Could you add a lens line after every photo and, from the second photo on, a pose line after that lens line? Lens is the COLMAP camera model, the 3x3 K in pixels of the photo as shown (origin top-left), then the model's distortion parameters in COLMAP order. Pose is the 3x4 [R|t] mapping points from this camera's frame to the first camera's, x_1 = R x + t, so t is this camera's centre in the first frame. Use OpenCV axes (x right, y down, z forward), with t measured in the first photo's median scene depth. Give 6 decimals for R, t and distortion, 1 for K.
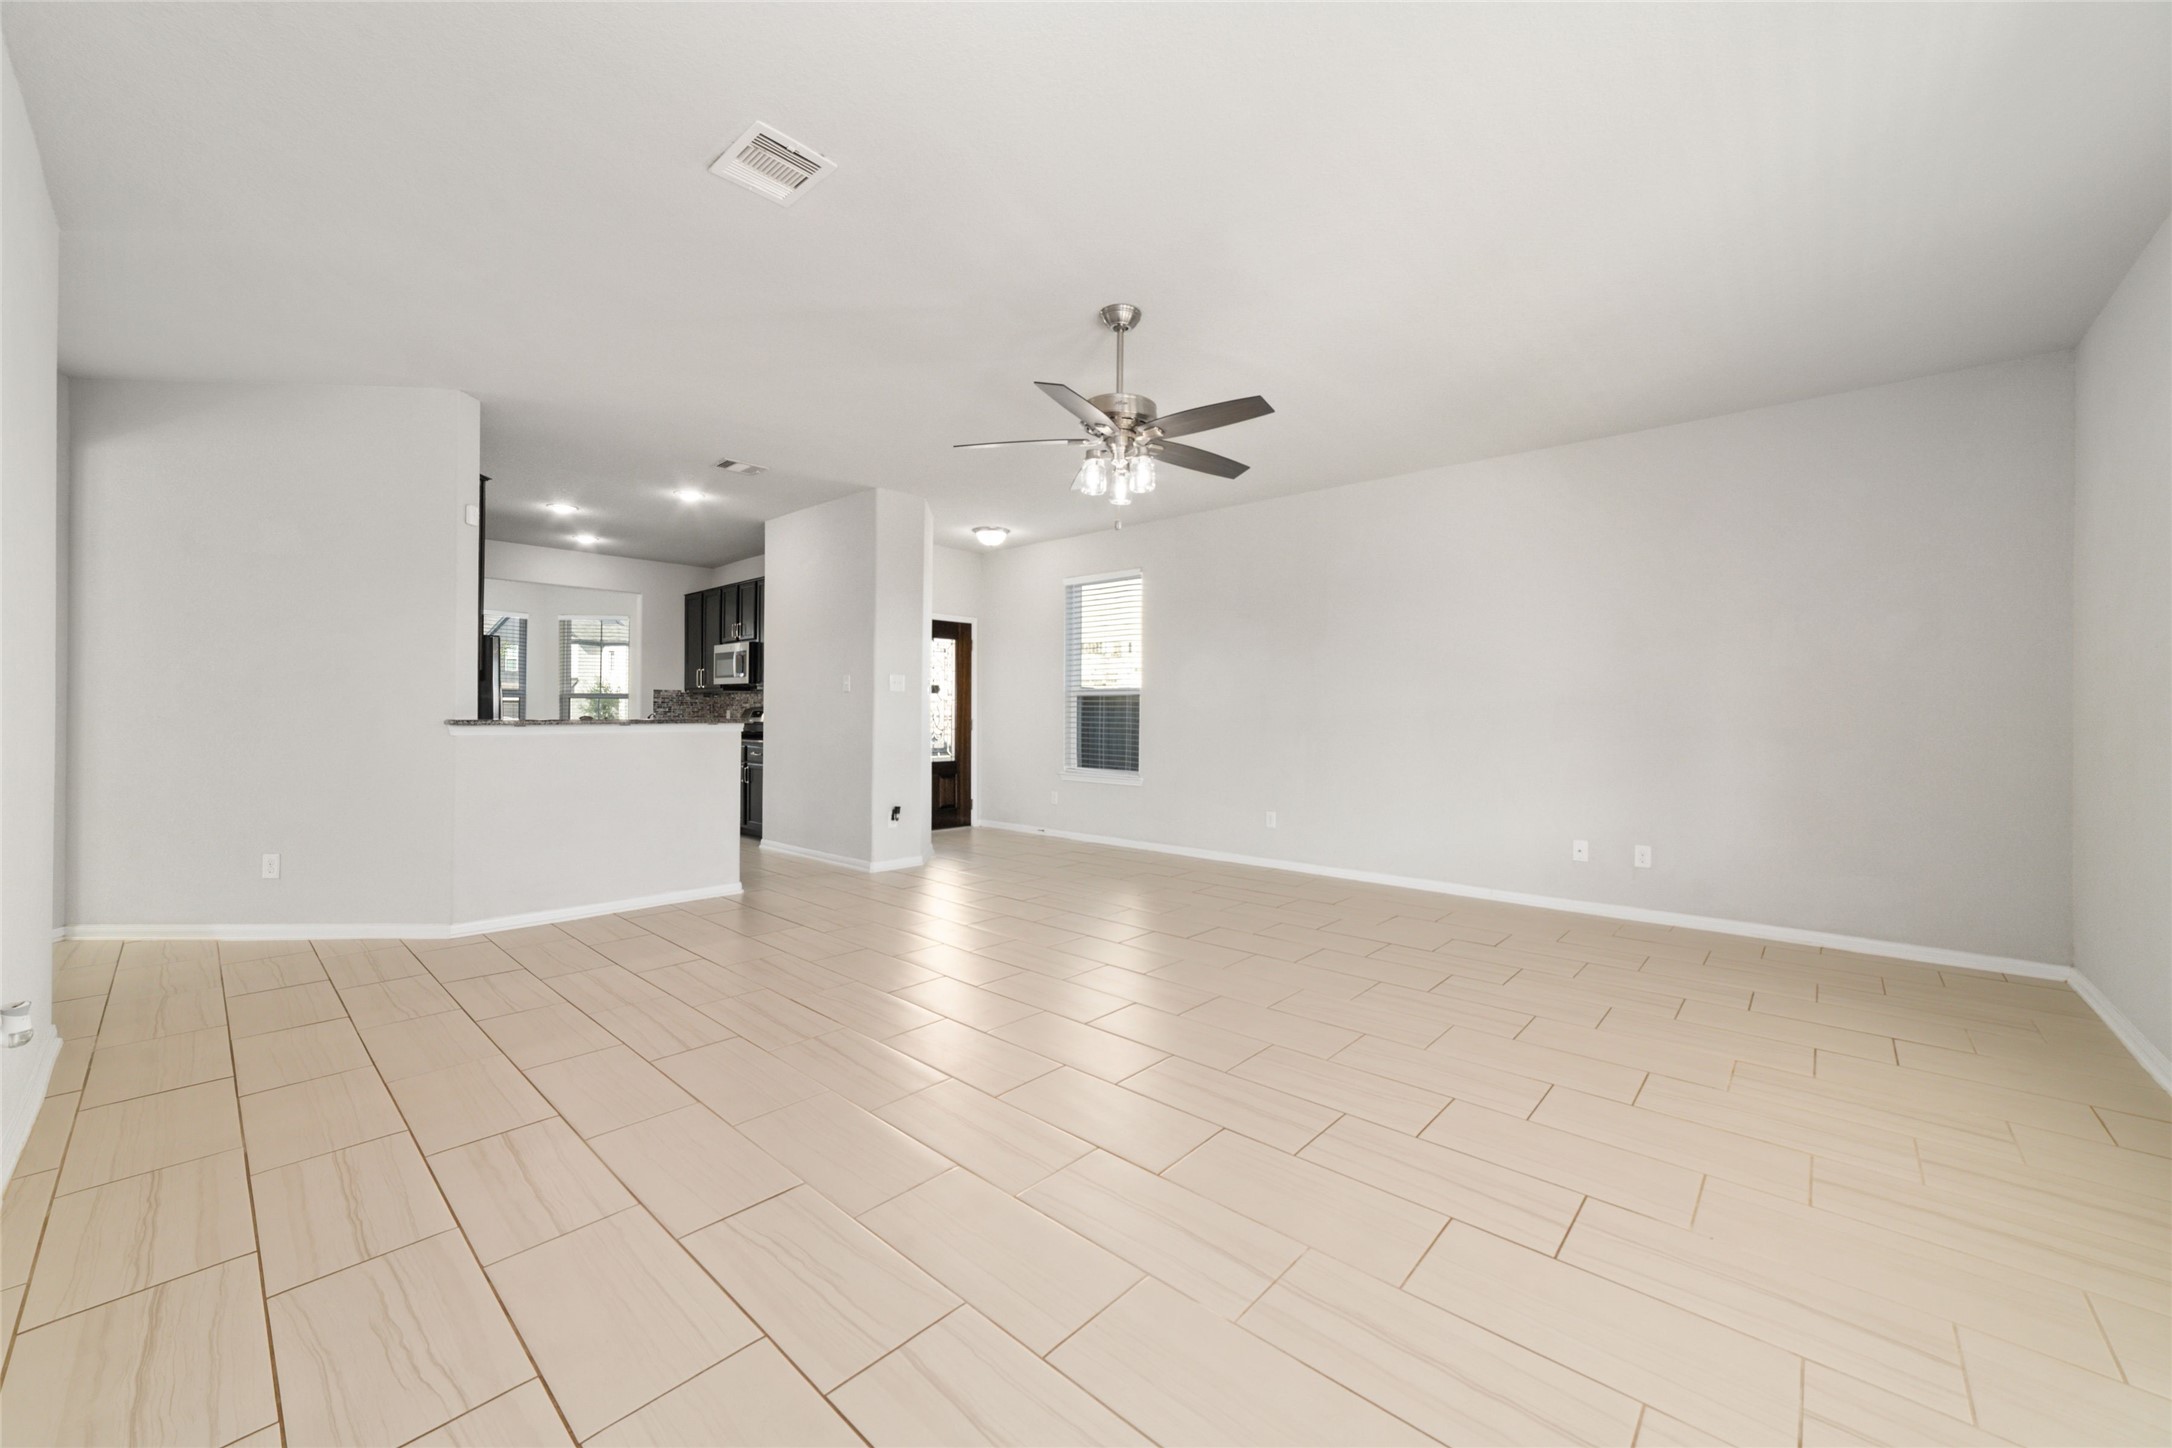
lens RADIAL K [[822.4, 0, 1088.6], [0, 822.4, 719.7], [0, 0, 1]] dist [-0.027356, 0.009520]
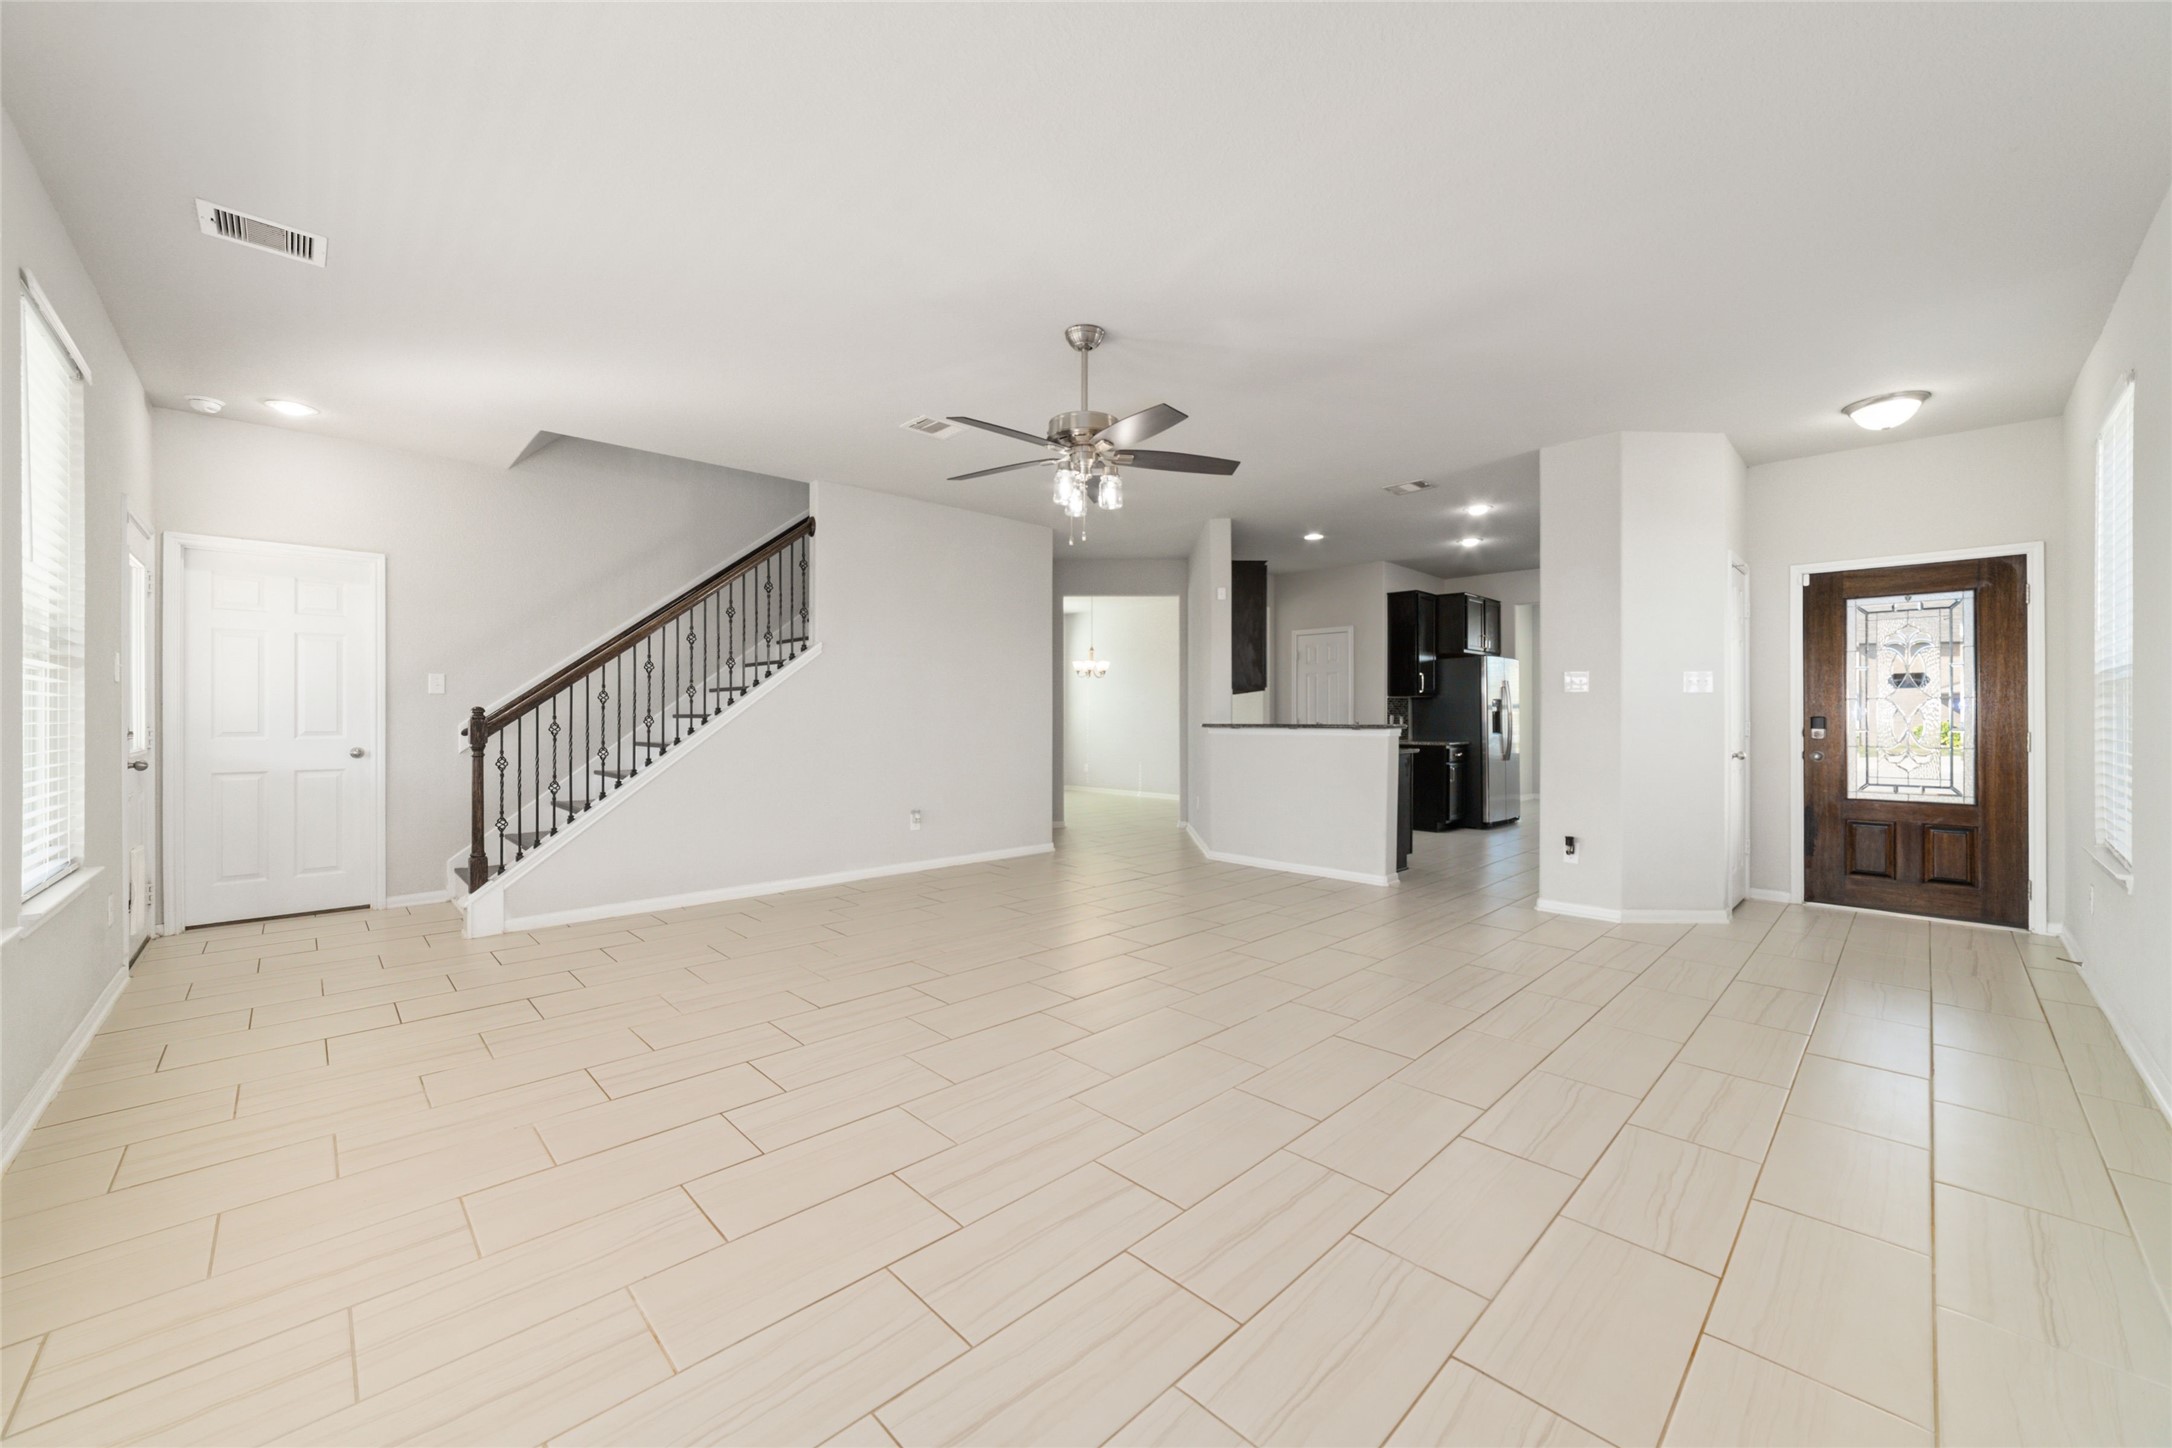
lens RADIAL K [[822.4, 0, 1088.6], [0, 822.4, 719.7], [0, 0, 1]] dist [-0.027356, 0.009520]
pose [[-0.064979, 0.005260, -0.997873, 0.466821], [-0.005269, 0.999970, 0.005614, -0.008717], [0.997873, 0.005623, -0.064949, 0.463849]]
